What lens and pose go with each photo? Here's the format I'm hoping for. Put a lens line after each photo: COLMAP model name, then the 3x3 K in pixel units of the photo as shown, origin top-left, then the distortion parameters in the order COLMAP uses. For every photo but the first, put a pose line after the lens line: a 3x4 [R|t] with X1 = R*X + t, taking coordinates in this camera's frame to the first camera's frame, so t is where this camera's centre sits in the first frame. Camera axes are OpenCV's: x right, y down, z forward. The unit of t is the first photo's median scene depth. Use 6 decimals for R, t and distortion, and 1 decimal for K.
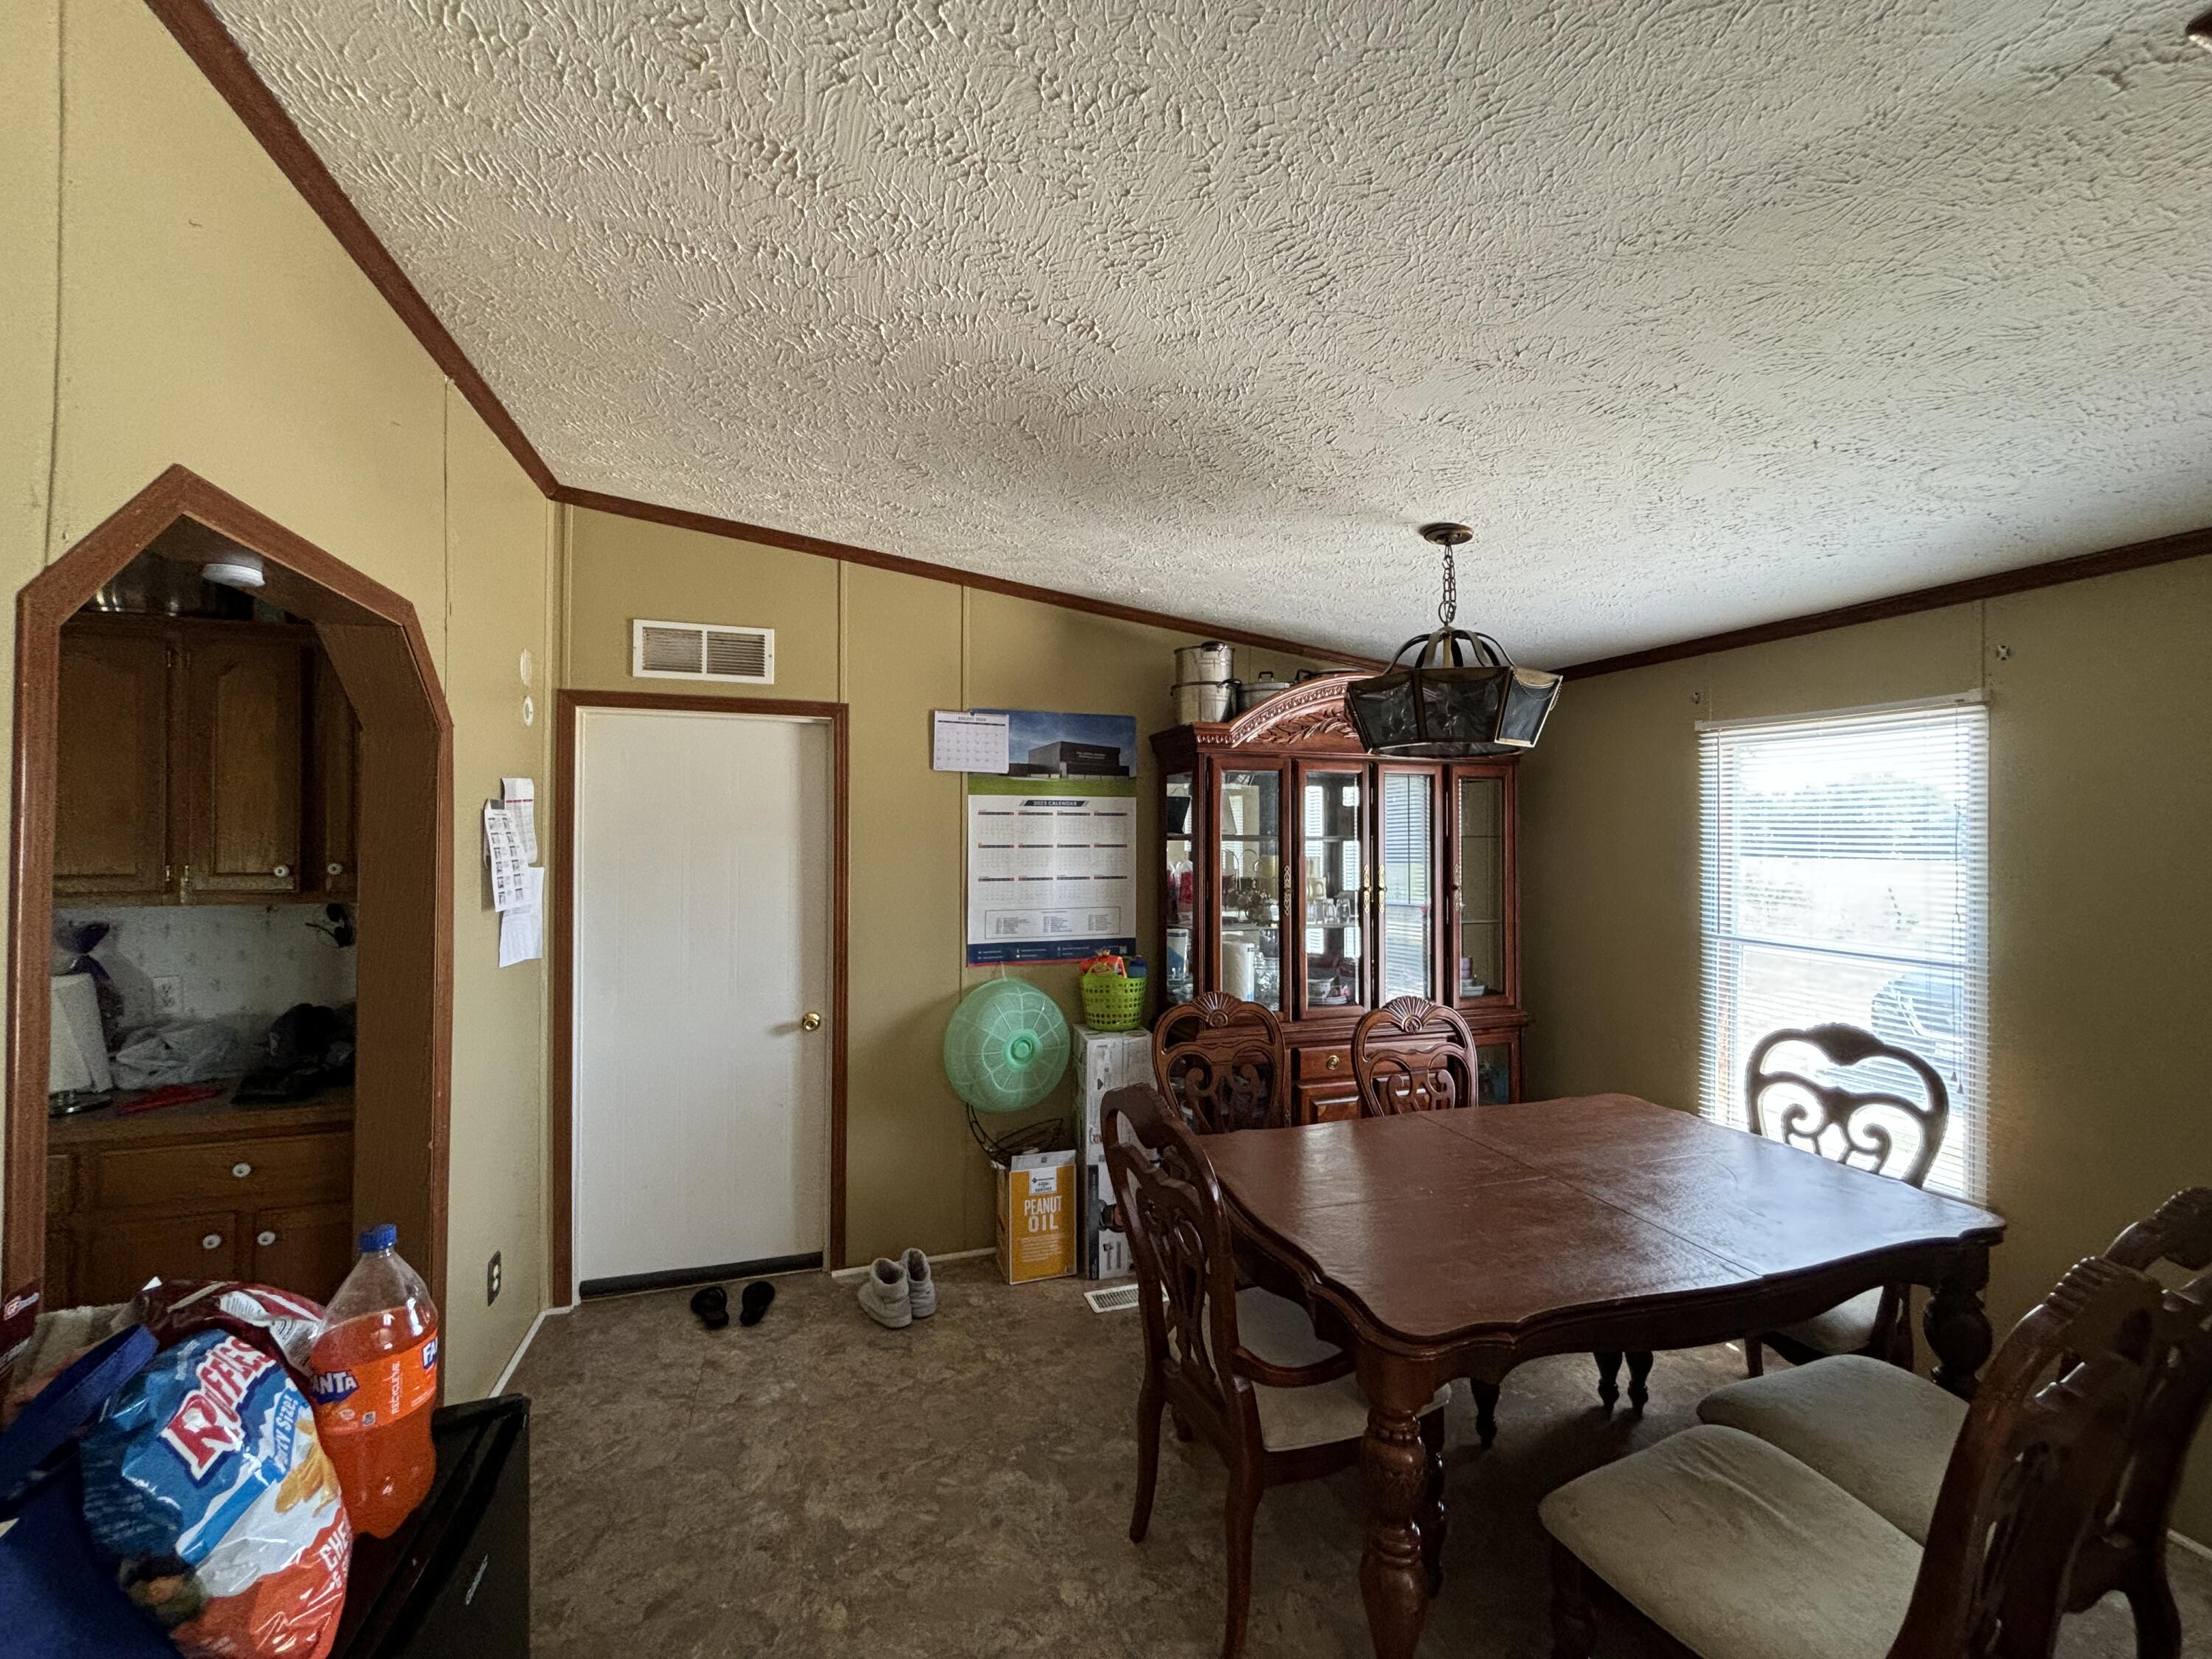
lens RADIAL K [[893.9, 0, 1093.4], [0, 893.9, 826.8], [0, 0, 1]] dist [0.002517, -0.000316]
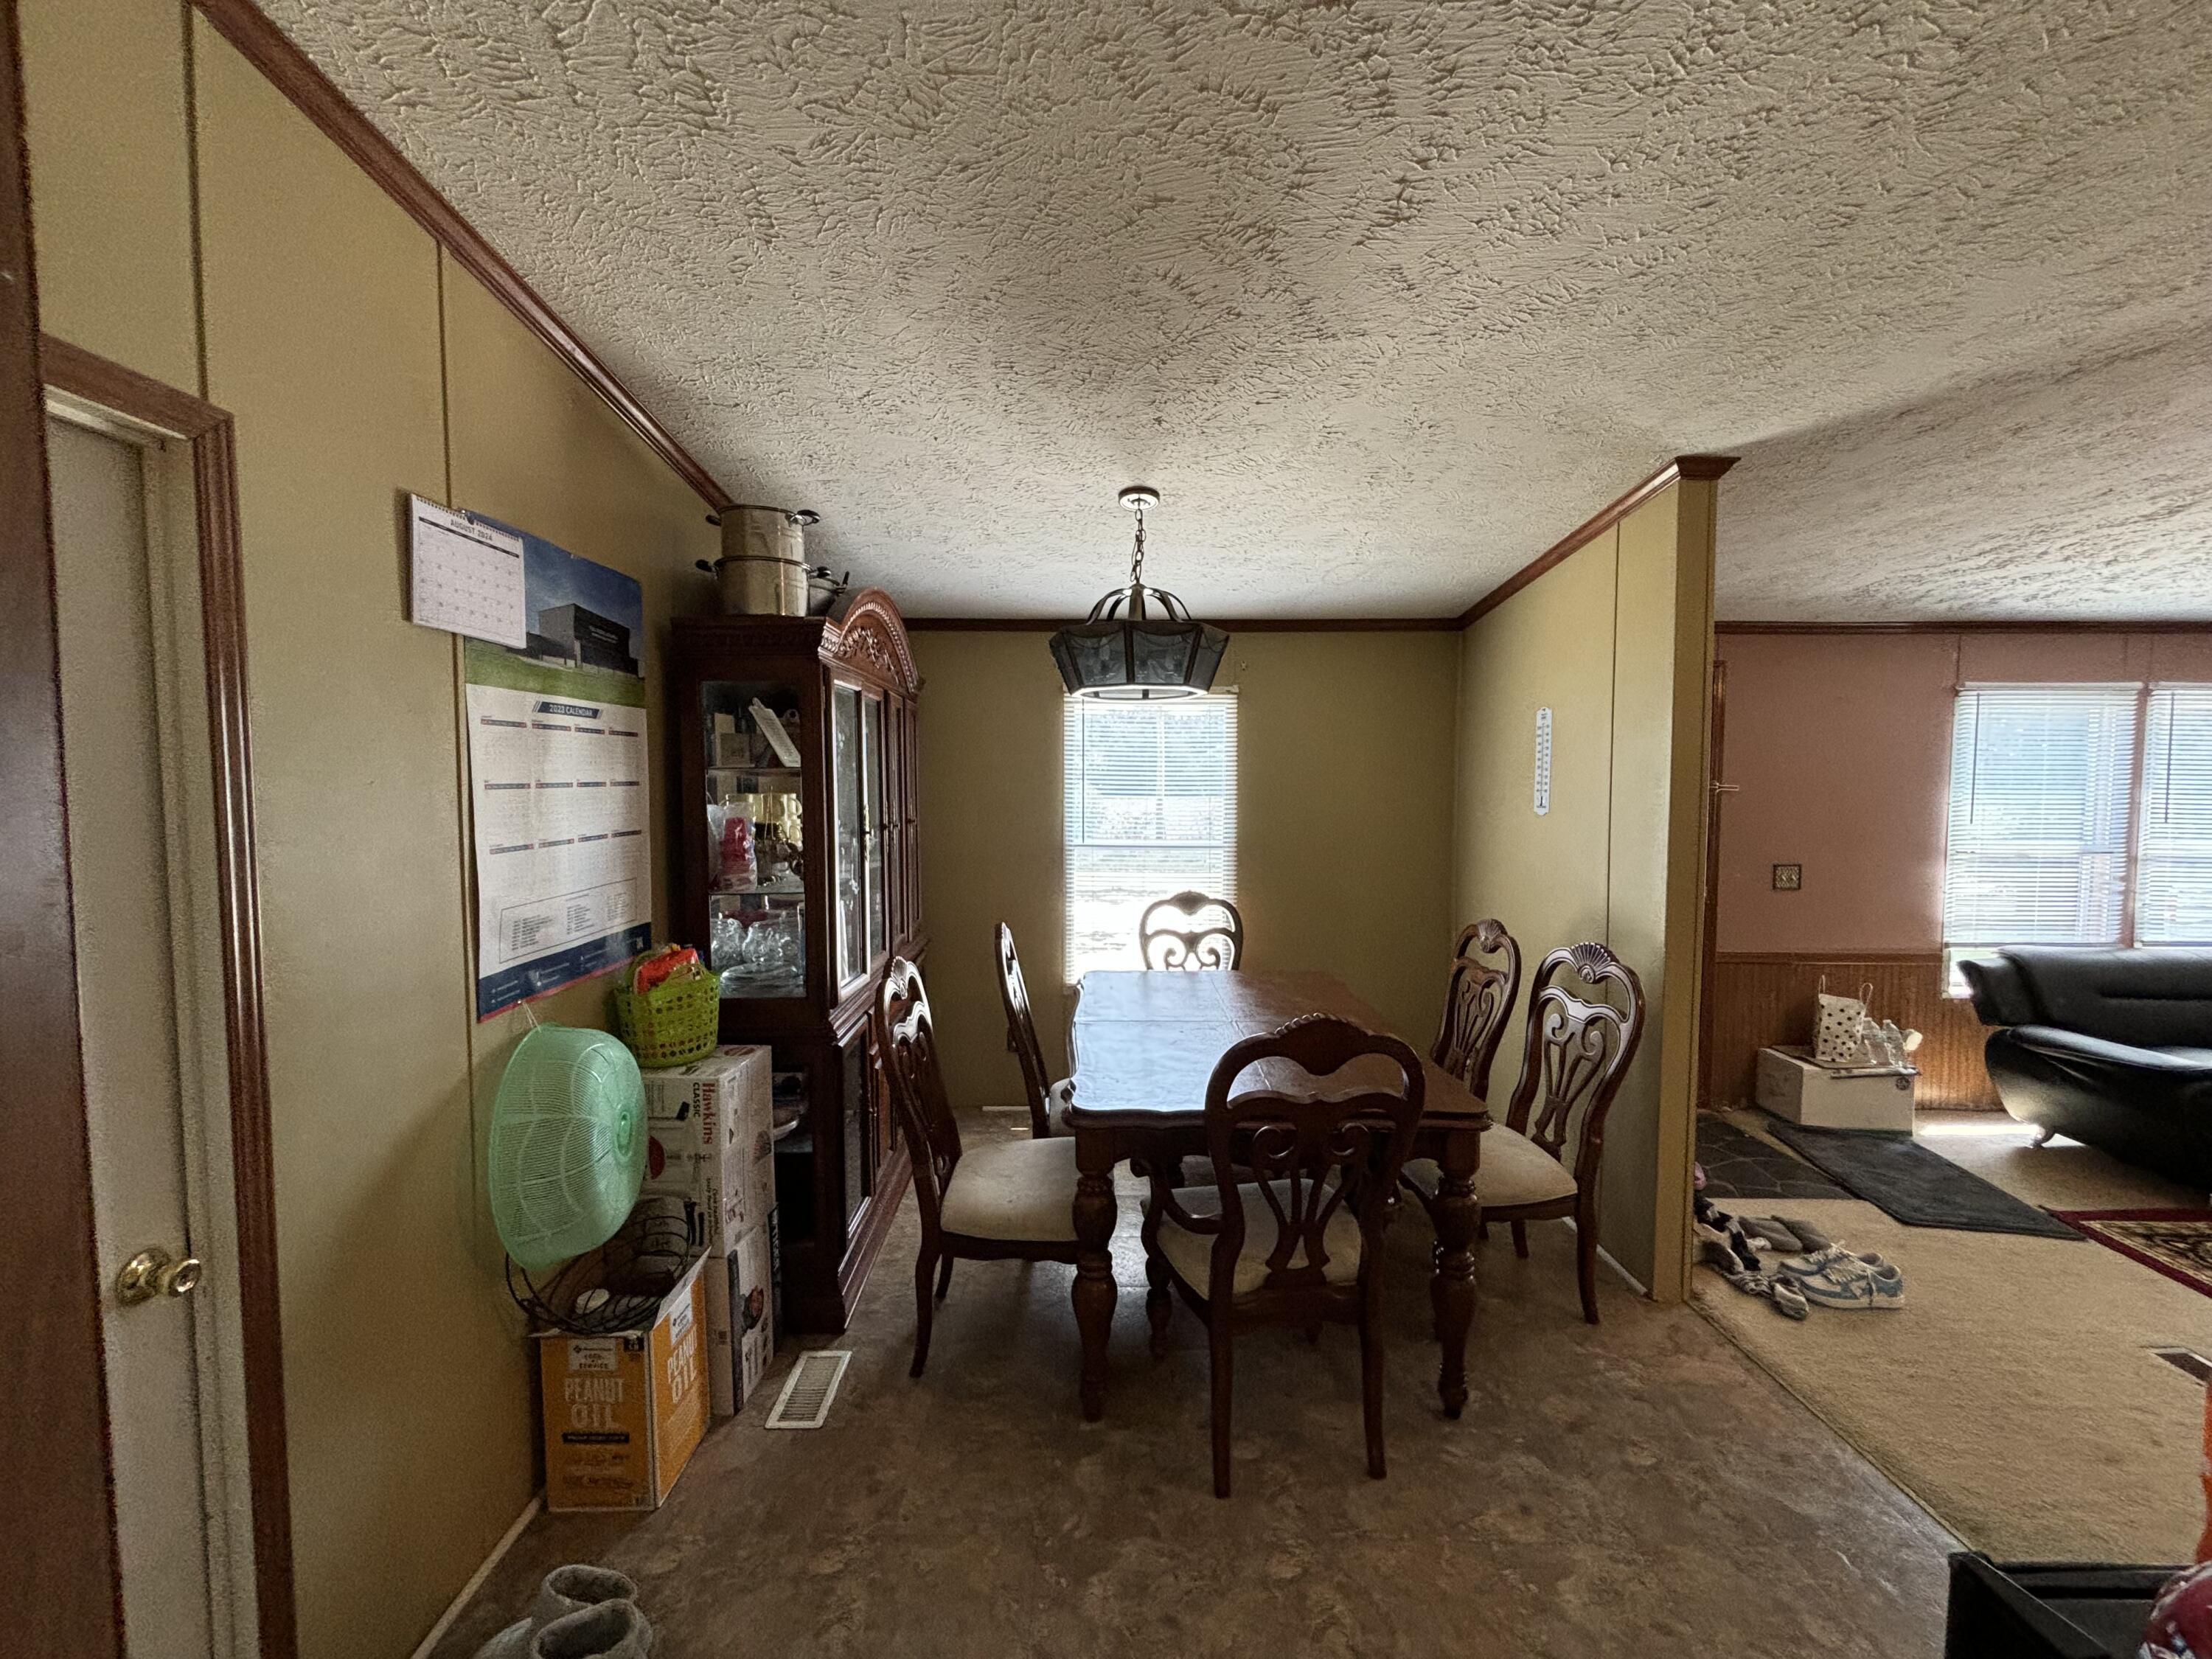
lens RADIAL K [[893.9, 0, 1090.9], [0, 893.9, 833.2], [0, 0, 1]] dist [0.002517, -0.000316]
pose [[0.298432, -0.065933, 0.952151, -0.518920], [-0.013125, 0.997233, 0.073169, 0.006148], [-0.954341, -0.034333, 0.296741, 0.519439]]
